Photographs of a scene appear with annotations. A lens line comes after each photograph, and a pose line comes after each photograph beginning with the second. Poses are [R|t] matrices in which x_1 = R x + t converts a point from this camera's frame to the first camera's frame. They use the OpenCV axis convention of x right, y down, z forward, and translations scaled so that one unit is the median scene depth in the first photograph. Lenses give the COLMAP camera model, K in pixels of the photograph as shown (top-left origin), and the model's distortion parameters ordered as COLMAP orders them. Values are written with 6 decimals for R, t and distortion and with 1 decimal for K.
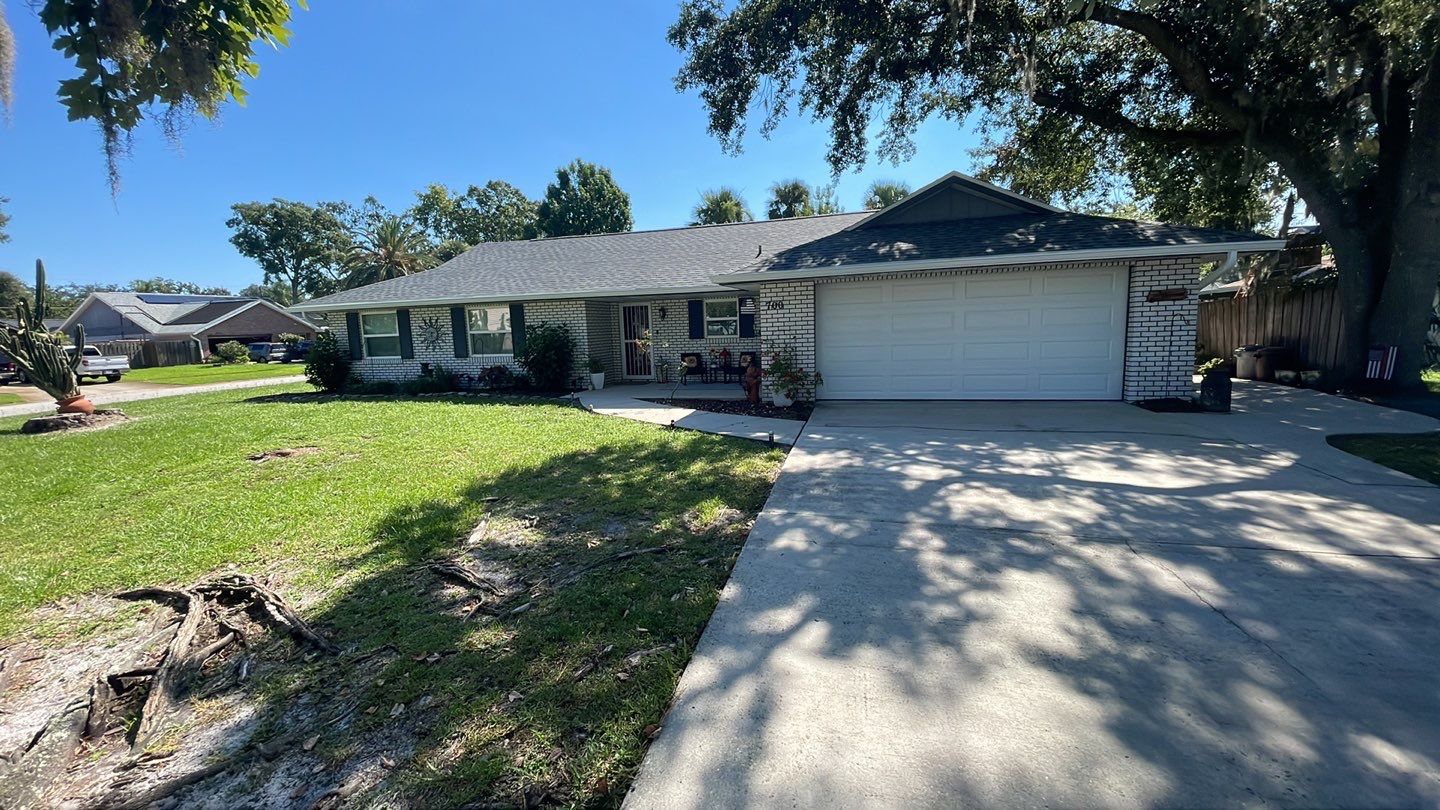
lens RADIAL K [[559.4, 0, 721.5], [0, 559.4, 402.9], [0, 0, 1]] dist [0.001550, -0.014904]
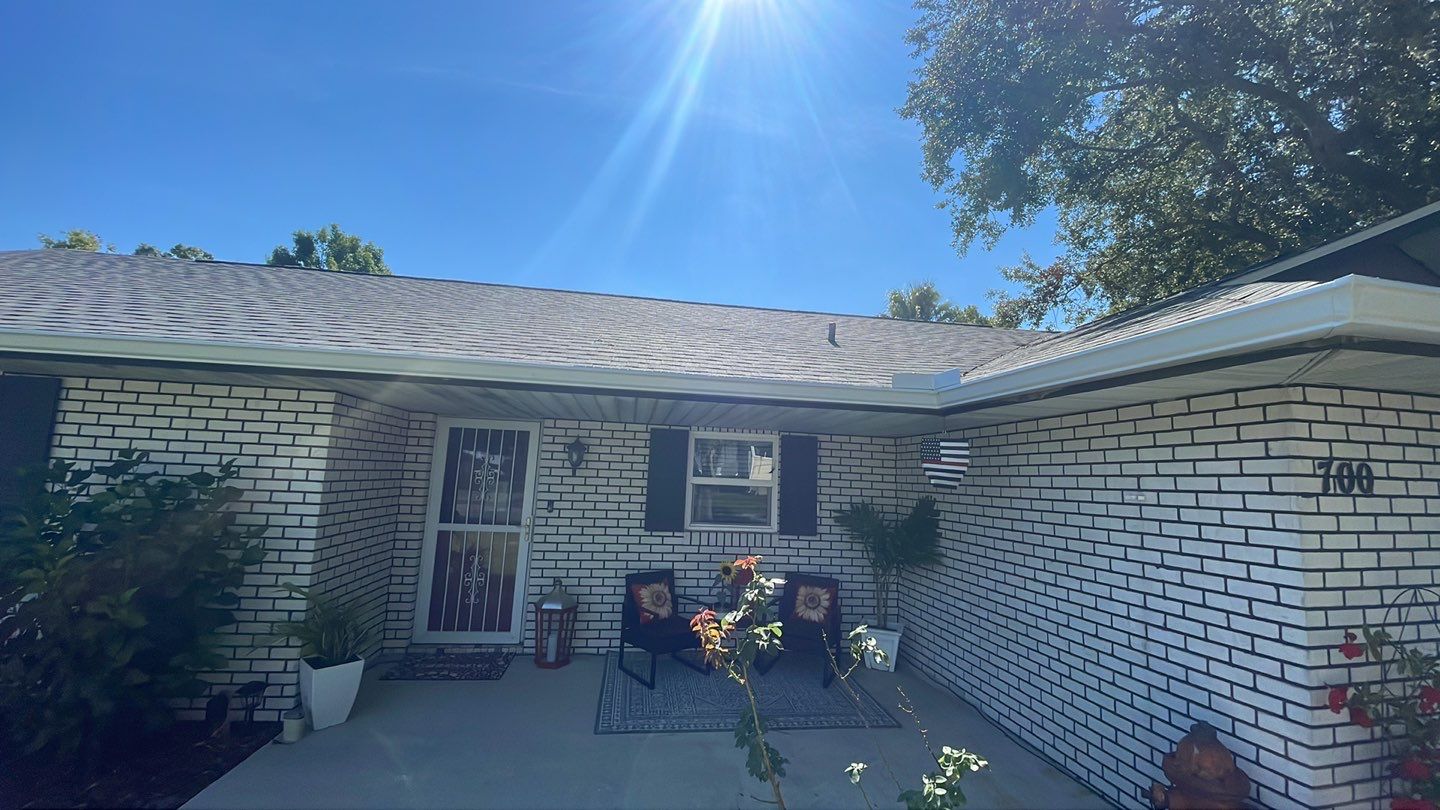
lens RADIAL K [[562.0, 0, 720.0], [0, 562.0, 397.7], [0, 0, 1]] dist [0.026810, -0.028782]
pose [[0.916248, 0.115793, 0.383512, -0.157619], [-0.009051, 0.963055, -0.269151, -0.094946], [-0.400509, 0.243138, 0.883446, 0.604899]]
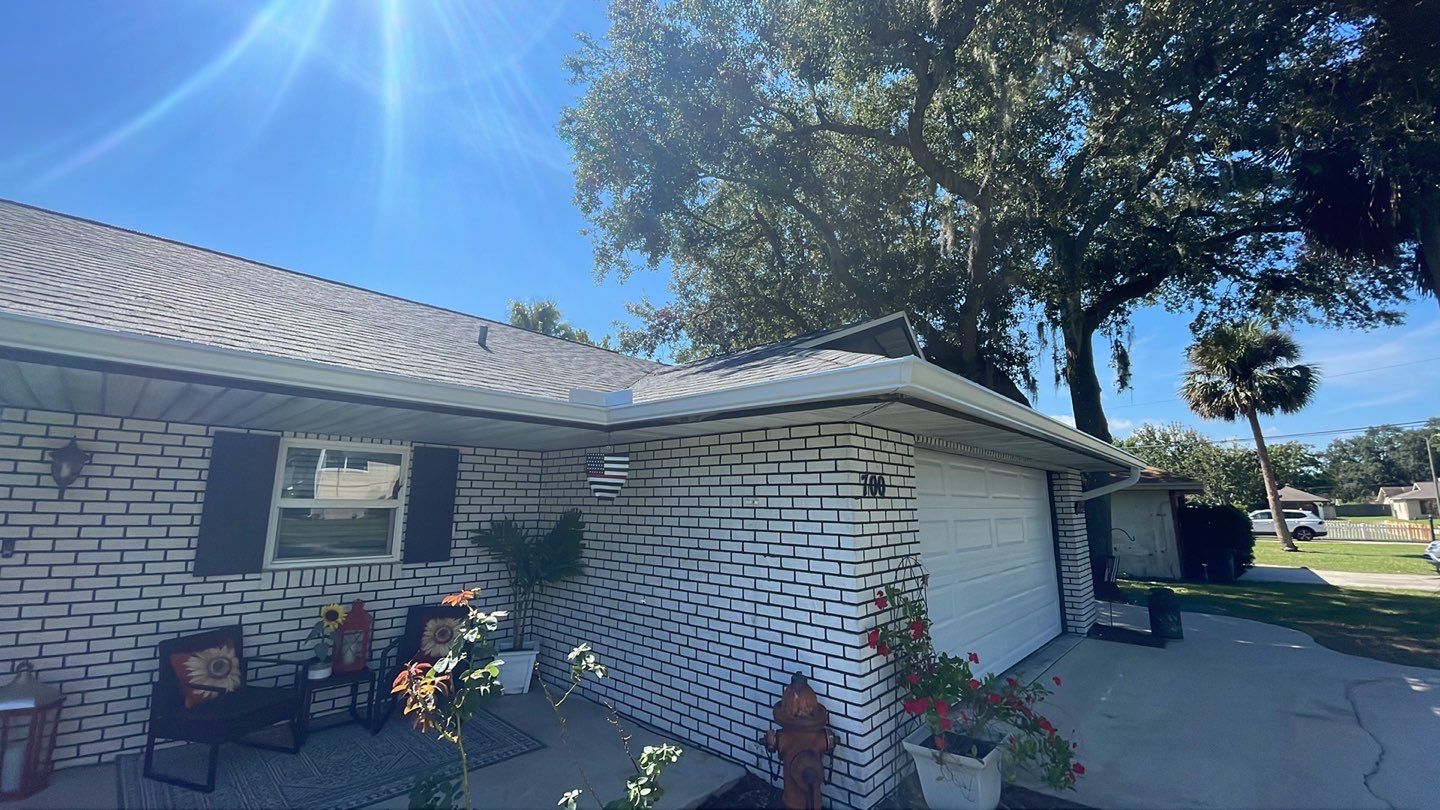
lens RADIAL K [[559.4, 0, 721.5], [0, 559.4, 402.9], [0, 0, 1]] dist [0.001550, -0.014904]
pose [[0.450568, 0.182302, 0.873931, -0.178256], [0.101085, 0.962215, -0.252834, -0.097494], [-0.887001, 0.202260, 0.415115, 0.632624]]
